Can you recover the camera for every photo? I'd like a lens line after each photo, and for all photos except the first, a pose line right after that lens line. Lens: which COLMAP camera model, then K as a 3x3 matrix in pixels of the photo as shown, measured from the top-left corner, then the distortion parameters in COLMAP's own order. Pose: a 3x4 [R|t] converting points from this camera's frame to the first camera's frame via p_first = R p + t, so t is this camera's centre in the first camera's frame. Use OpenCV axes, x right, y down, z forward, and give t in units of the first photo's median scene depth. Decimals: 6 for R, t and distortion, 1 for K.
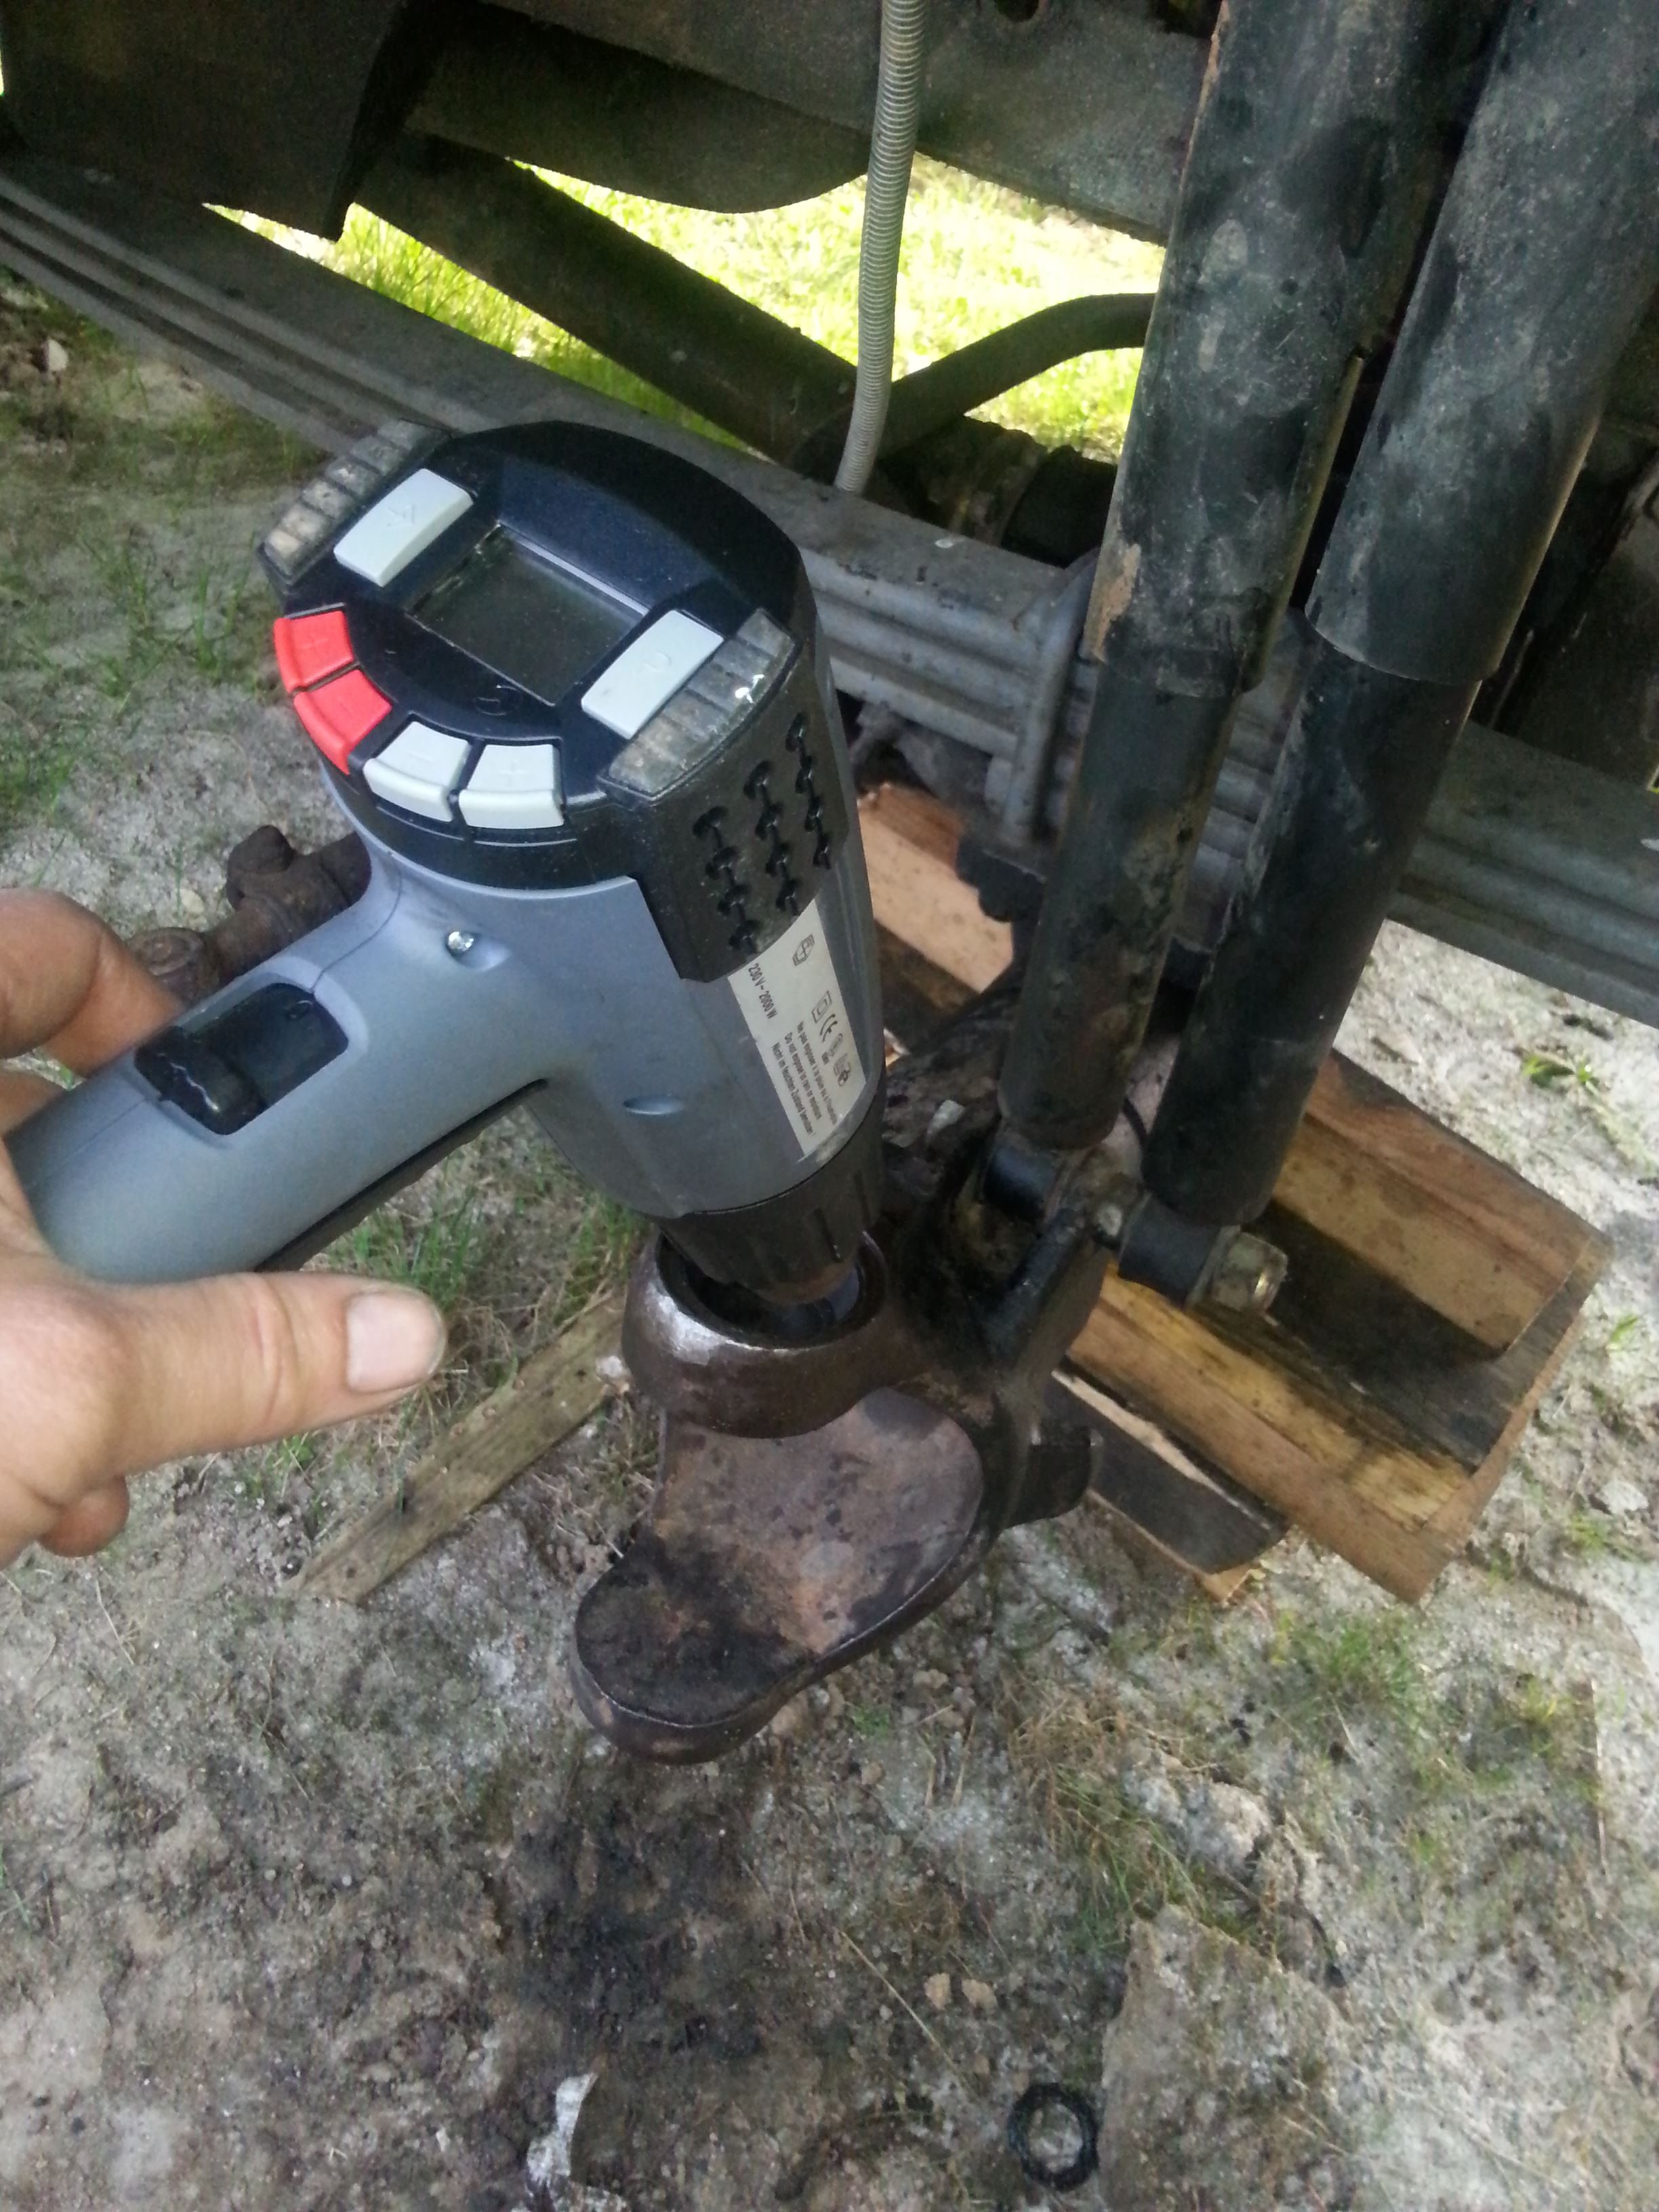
lens RADIAL K [[1817.9, 0, 874.2], [0, 1817.9, 1102.8], [0, 0, 1]] dist [-0.012025, -0.027460]
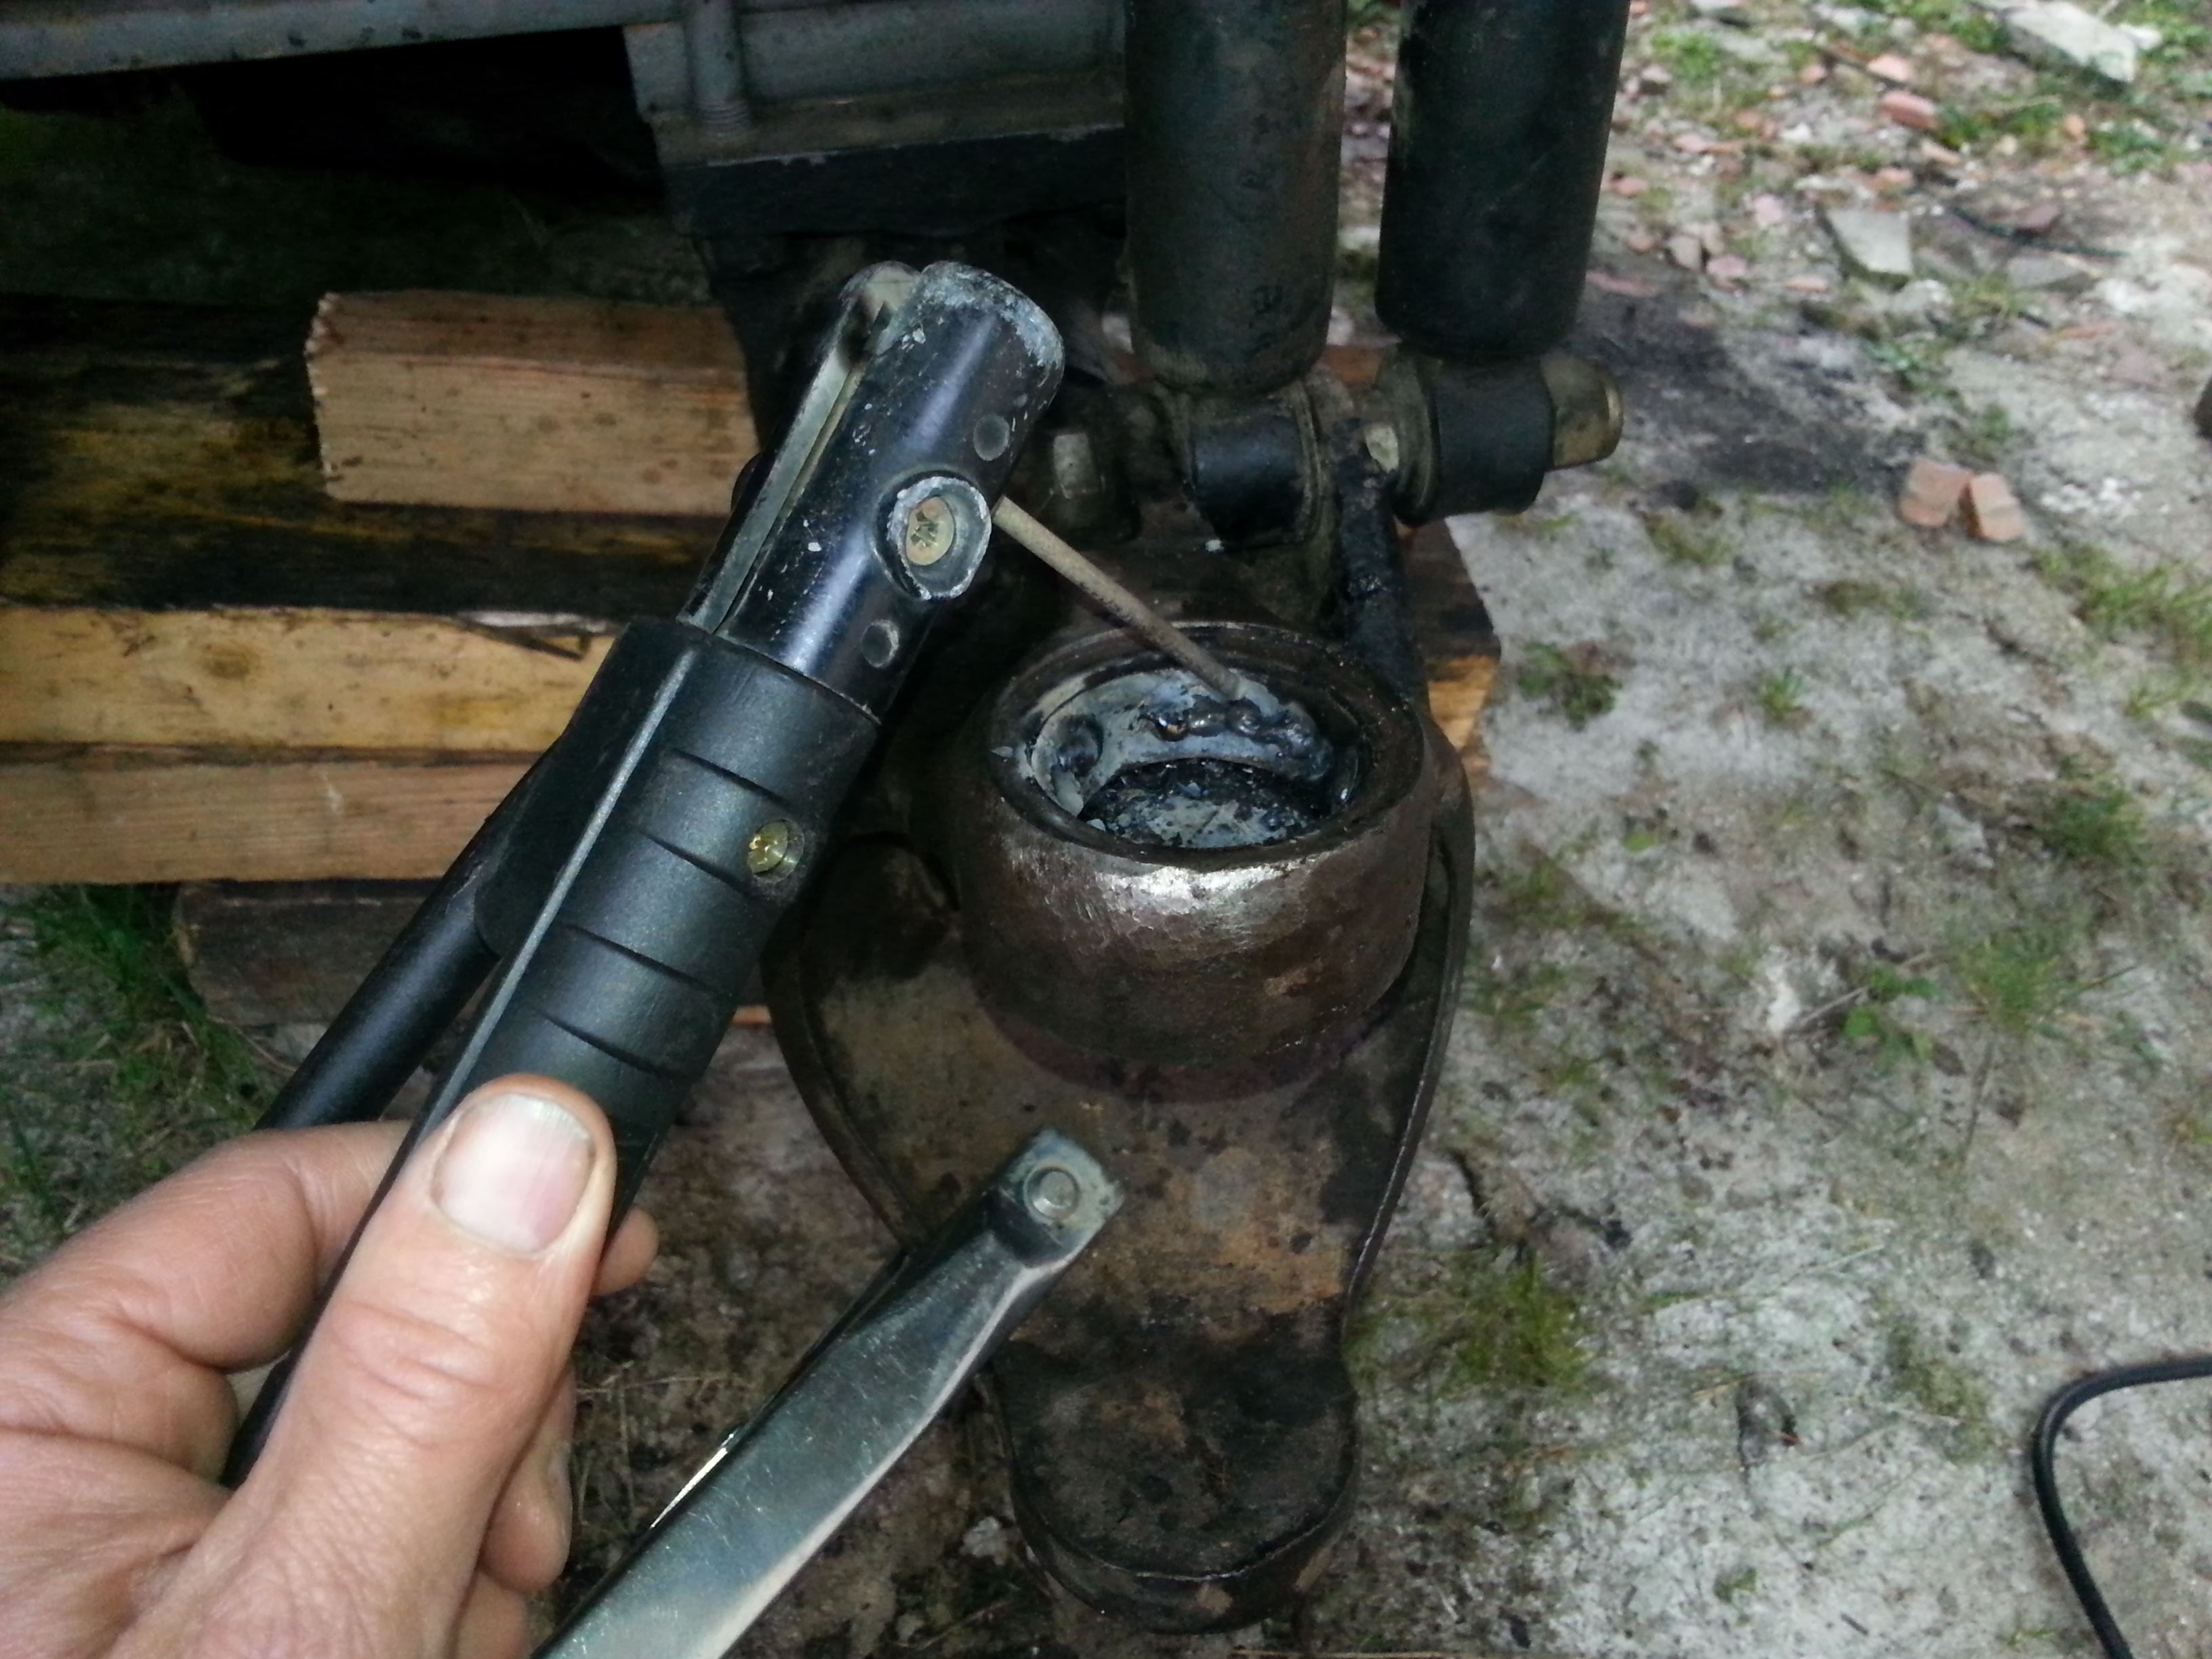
lens RADIAL K [[1817.9, 0, 1115.2], [0, 1817.9, 824.1], [0, 0, 1]] dist [-0.012025, -0.027460]
pose [[0.697093, -0.571255, 0.433278, -0.192141], [0.534464, 0.816840, 0.217072, -0.010893], [-0.477922, 0.080252, 0.874729, 0.328094]]
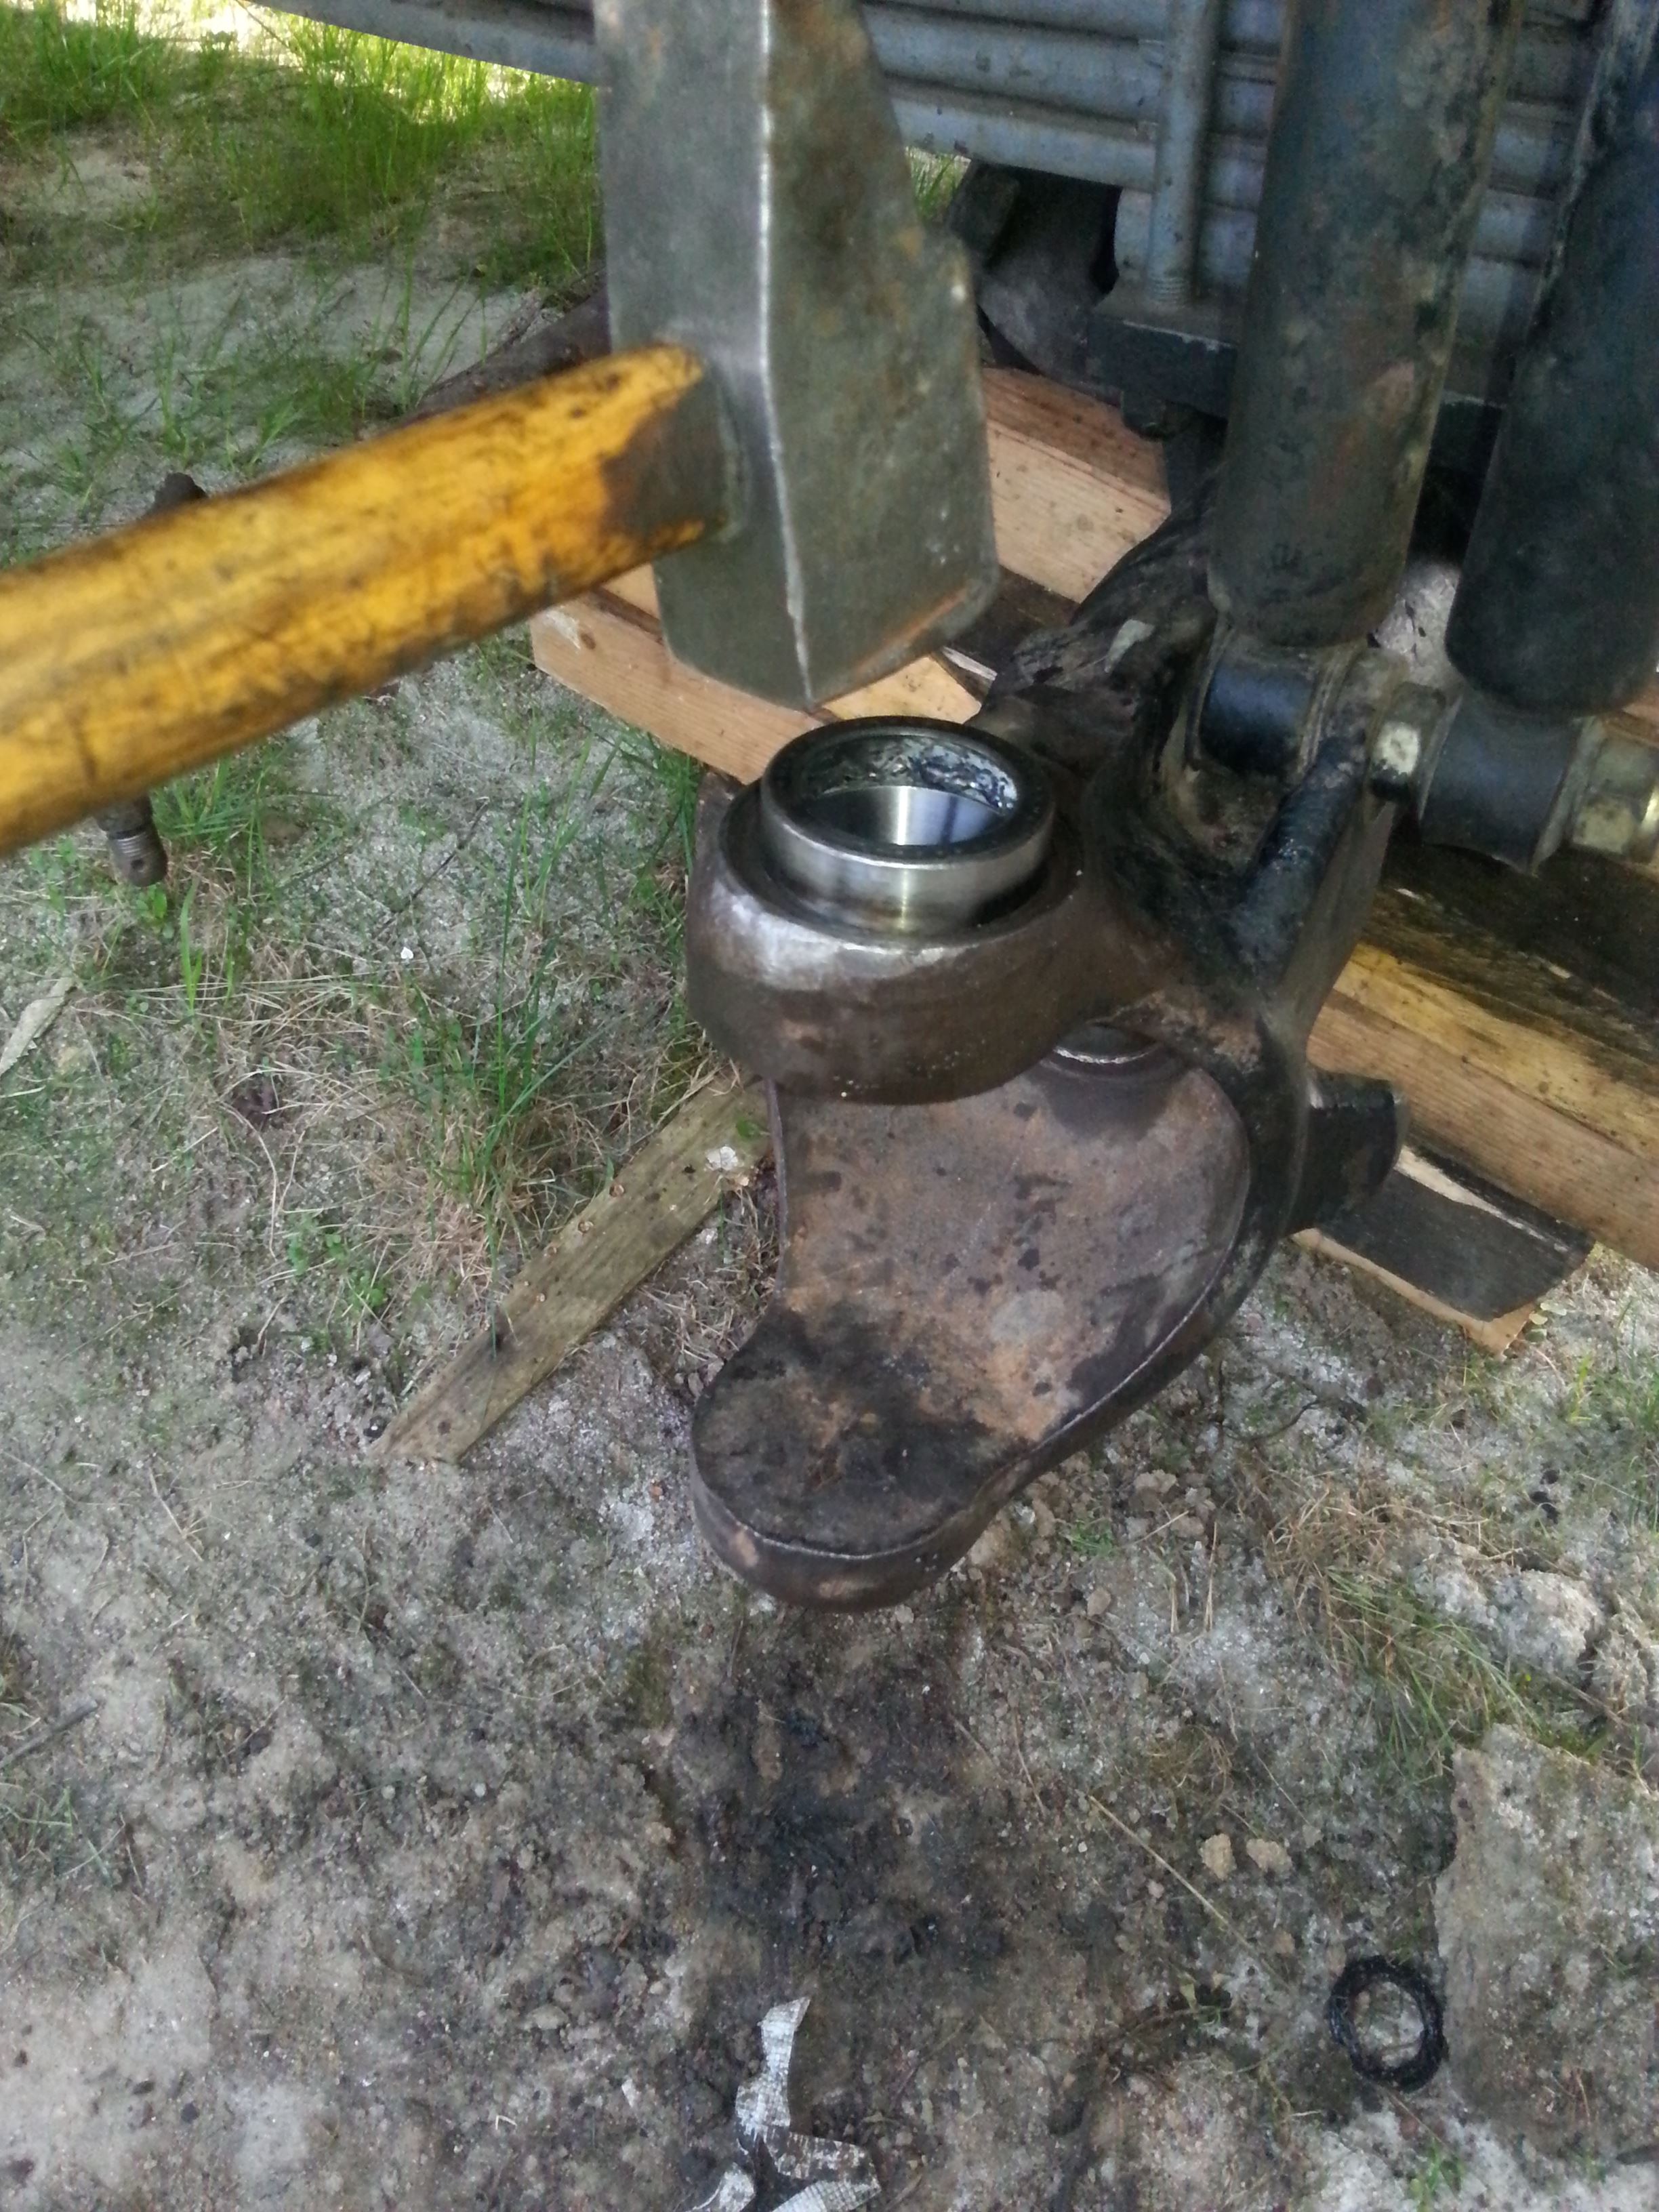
lens RADIAL K [[1817.9, 0, 843.4], [0, 1817.9, 1090.3], [0, 0, 1]] dist [-0.012025, -0.027460]
pose [[0.989147, -0.120094, -0.084648, -0.019659], [0.125909, 0.989772, 0.067070, 0.078392], [0.075727, -0.077000, 0.994151, 0.211879]]
